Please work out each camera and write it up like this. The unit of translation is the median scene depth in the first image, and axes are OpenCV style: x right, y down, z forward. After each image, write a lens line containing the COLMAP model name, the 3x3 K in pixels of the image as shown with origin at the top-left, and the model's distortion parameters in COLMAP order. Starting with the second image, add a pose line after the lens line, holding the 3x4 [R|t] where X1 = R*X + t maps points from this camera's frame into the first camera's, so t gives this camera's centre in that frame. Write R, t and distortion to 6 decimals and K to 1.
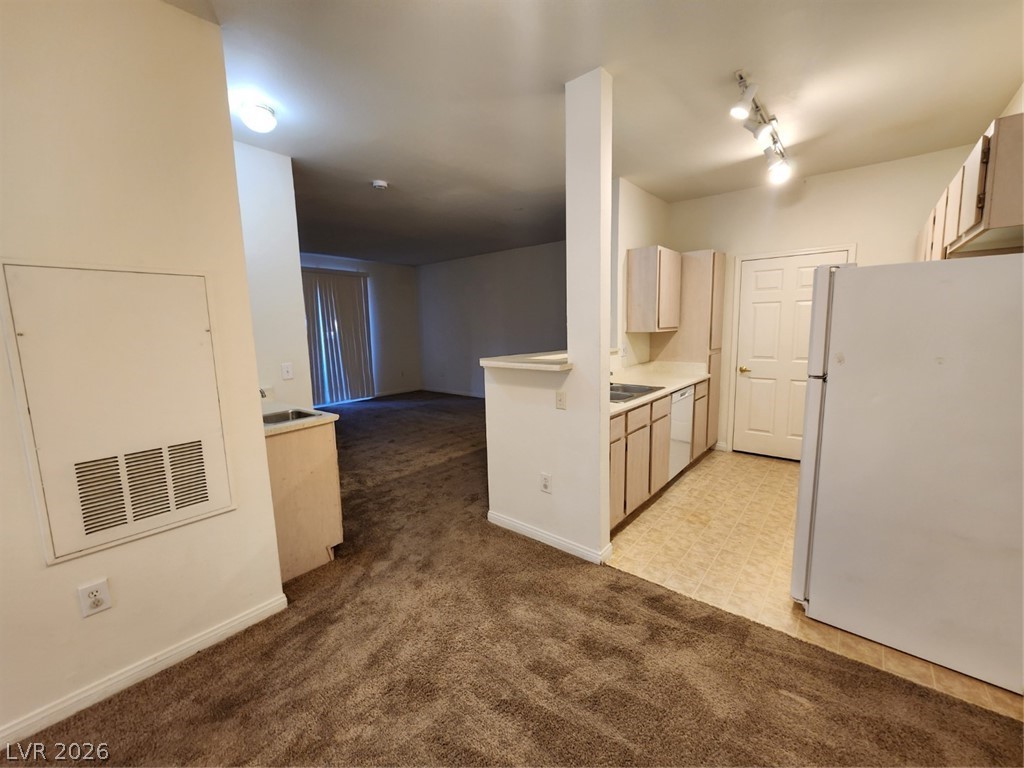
lens RADIAL K [[421.2, 0, 508.8], [0, 421.2, 379.0], [0, 0, 1]] dist [-0.001707, -0.000304]
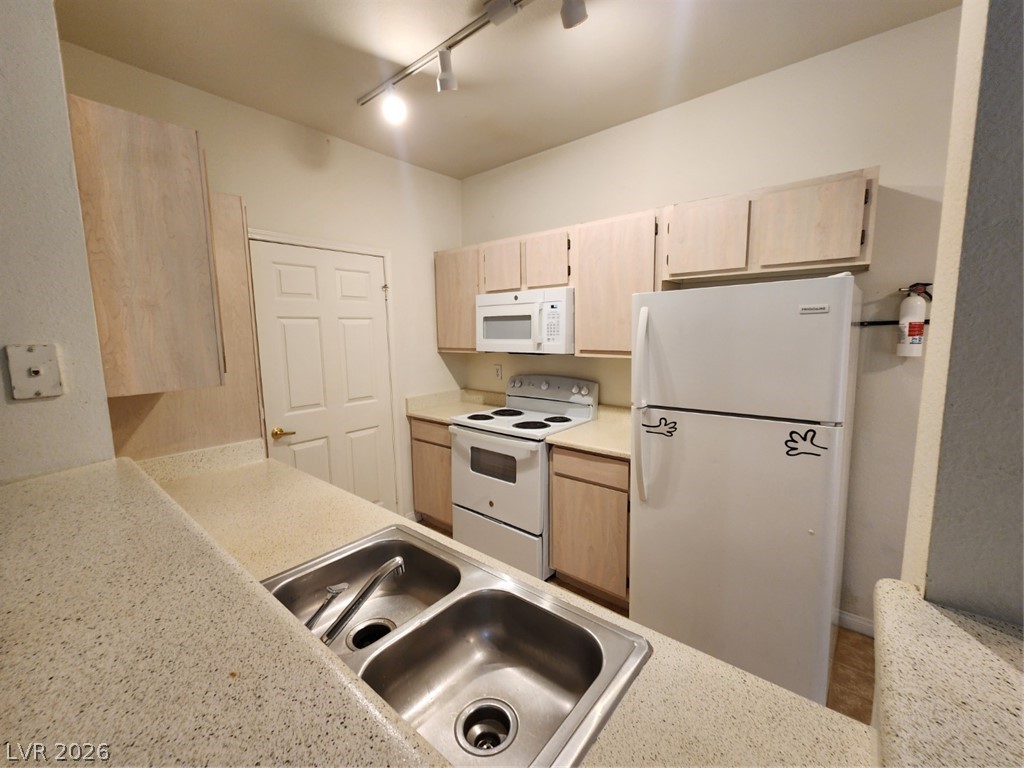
lens RADIAL K [[421.2, 0, 508.8], [0, 421.2, 379.0], [0, 0, 1]] dist [-0.001707, -0.000304]
pose [[-0.000101, -0.095386, 0.995440, -0.001550], [0.145918, 0.984784, 0.094380, -0.111067], [-0.989297, 0.145262, 0.013819, 0.727902]]
